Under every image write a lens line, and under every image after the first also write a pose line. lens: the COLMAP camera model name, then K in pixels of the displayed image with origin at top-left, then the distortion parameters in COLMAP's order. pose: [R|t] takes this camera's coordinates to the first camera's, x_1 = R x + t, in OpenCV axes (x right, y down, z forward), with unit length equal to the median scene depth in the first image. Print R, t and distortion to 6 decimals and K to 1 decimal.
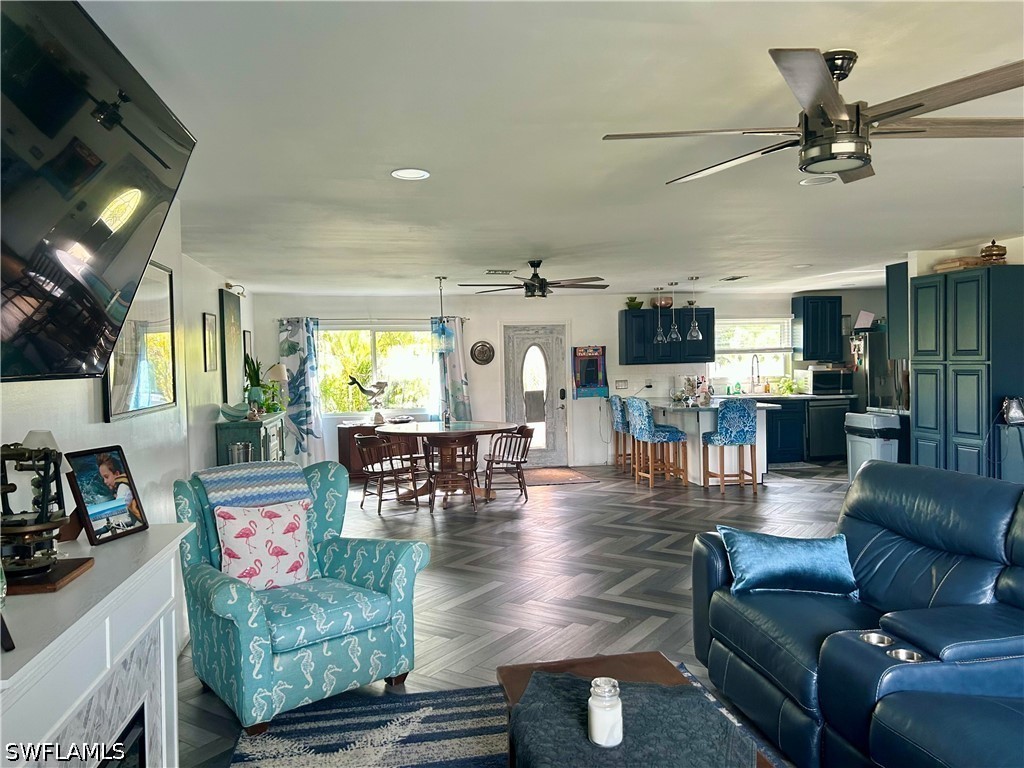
lens RADIAL K [[770.0, 0, 517.9], [0, 770.0, 384.4], [0, 0, 1]] dist [0.122362, -0.160448]
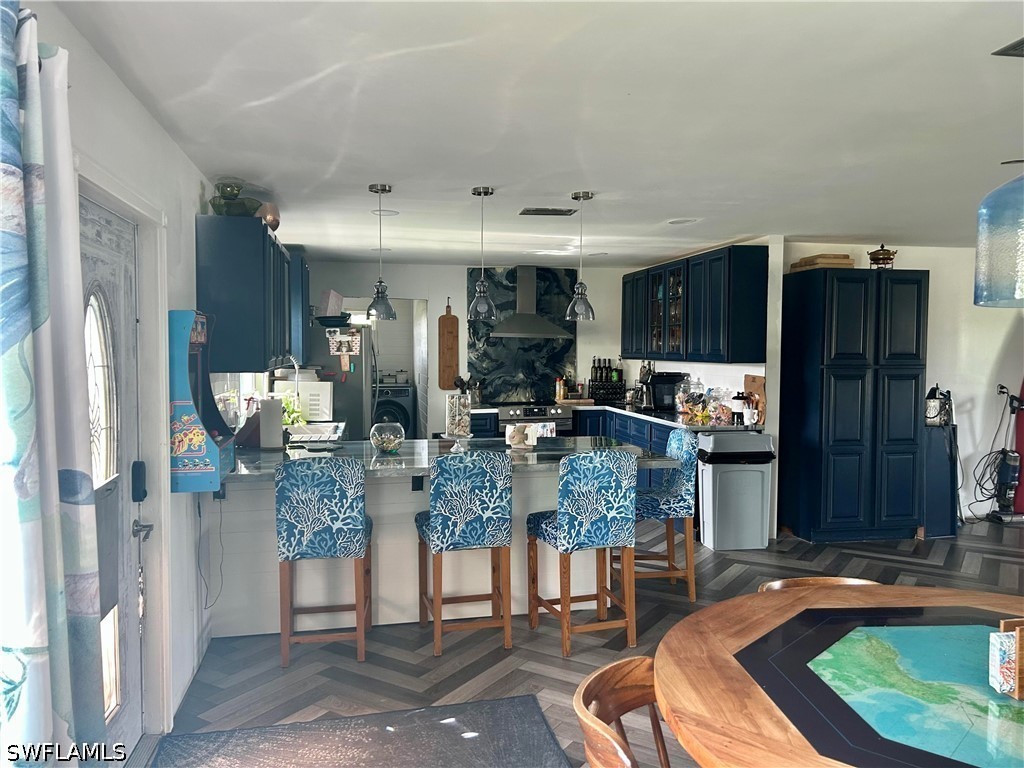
lens RADIAL K [[768.0, 0, 512.0], [0, 768.0, 384.0], [0, 0, 1]] dist [0.106184, -0.165963]
pose [[0.078946, -0.014419, 0.996775, -0.234064], [0.028361, 0.999523, 0.012213, -0.018816], [-0.996475, 0.027306, 0.079317, 0.848253]]
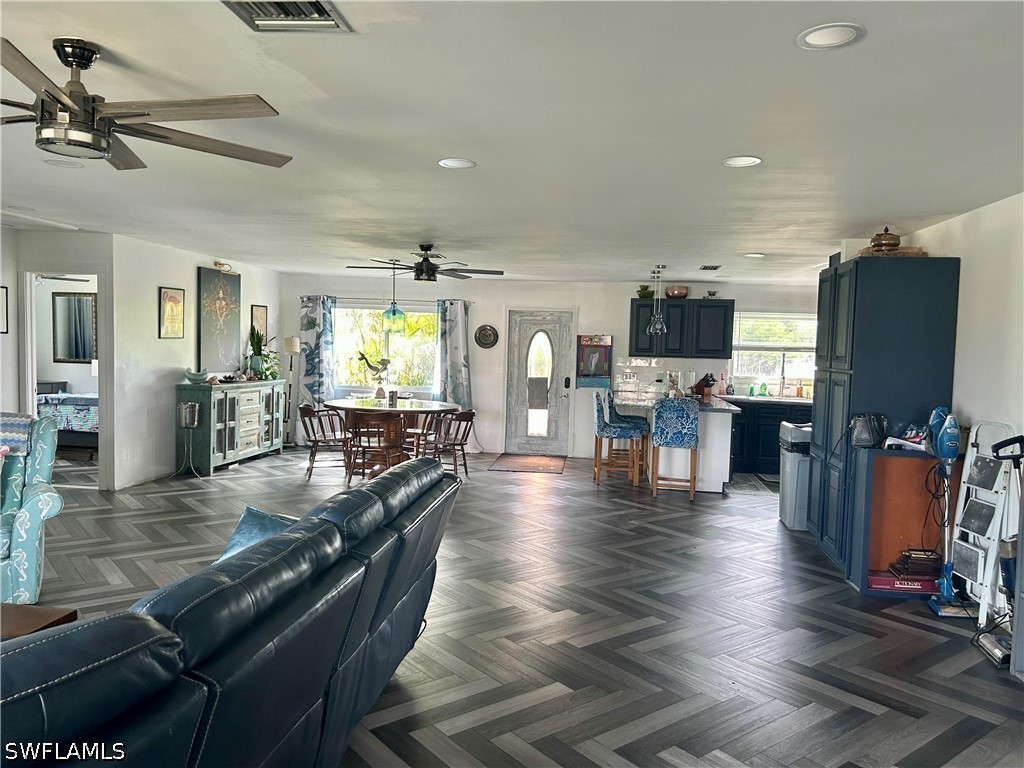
lens RADIAL K [[768.0, 0, 512.0], [0, 768.0, 384.0], [0, 0, 1]] dist [0.106184, -0.165963]
pose [[0.947464, 0.067841, -0.312586, 0.313098], [-0.061964, 0.997665, 0.028709, -0.009960], [0.313804, -0.007832, 0.949455, 0.053208]]
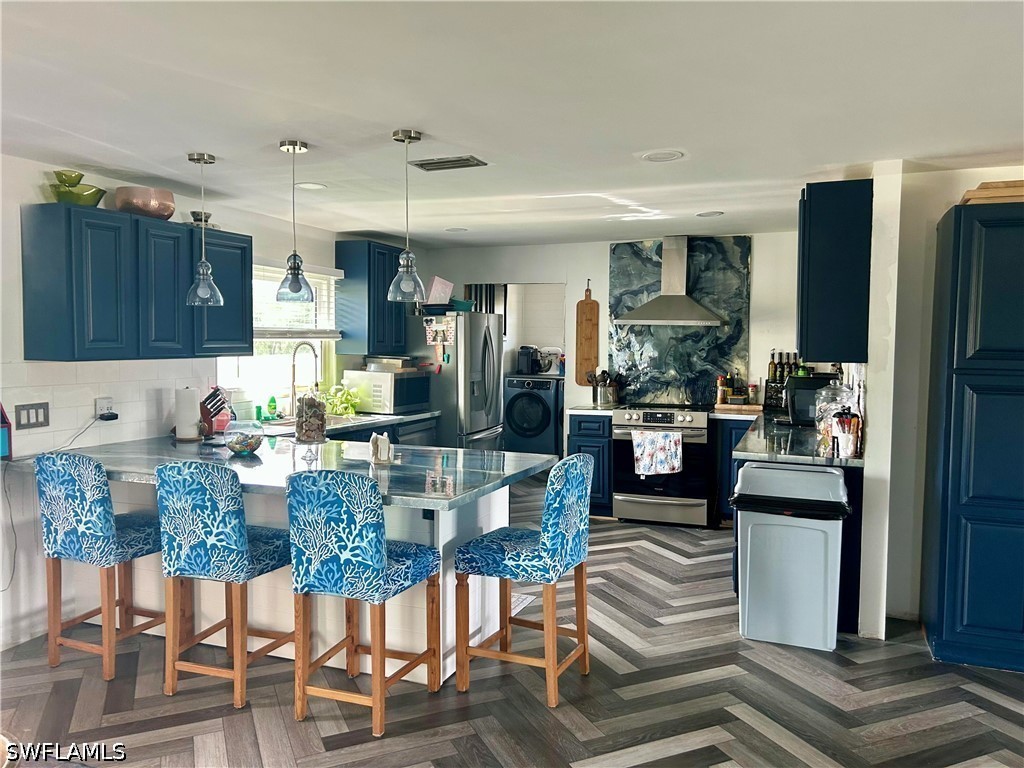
lens RADIAL K [[768.0, 0, 512.0], [0, 768.0, 384.0], [0, 0, 1]] dist [0.106184, -0.165963]
pose [[0.533473, -0.021025, 0.845556, -0.054577], [0.006068, 0.999760, 0.021031, -0.021943], [-0.845795, -0.006089, 0.533473, 0.662145]]
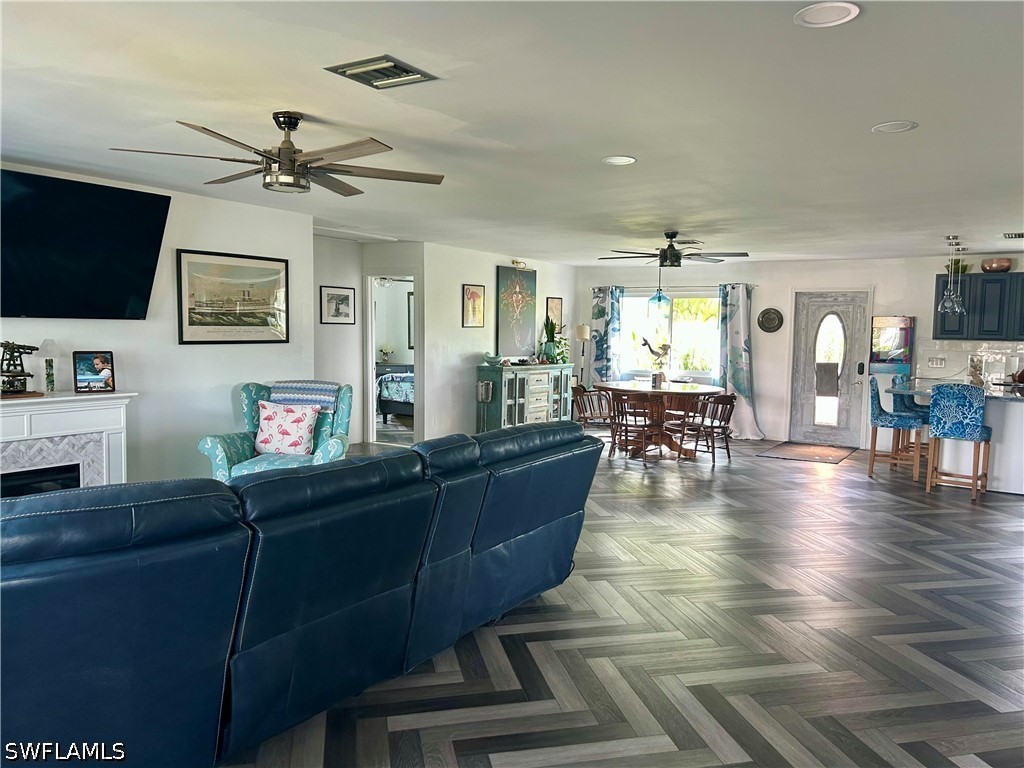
lens RADIAL K [[768.0, 0, 512.0], [0, 768.0, 384.0], [0, 0, 1]] dist [0.106184, -0.165963]
pose [[0.711789, 0.086947, -0.696992, 0.427512], [-0.055390, 0.996167, 0.067702, -0.009115], [0.700206, -0.009583, 0.713876, 0.062636]]
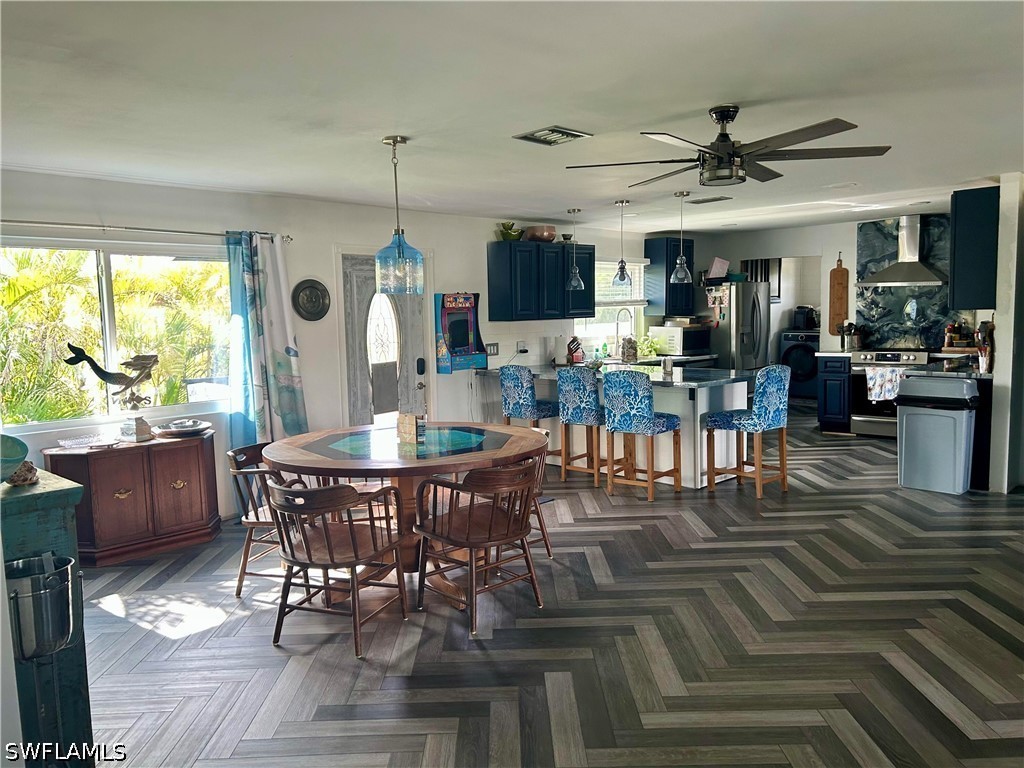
lens RADIAL K [[768.0, 0, 512.0], [0, 768.0, 384.0], [0, 0, 1]] dist [0.106184, -0.165963]
pose [[0.818983, -0.050165, 0.571621, -0.264788], [0.020957, 0.998122, 0.057569, -0.008717], [-0.573435, -0.035169, 0.818496, 0.446778]]
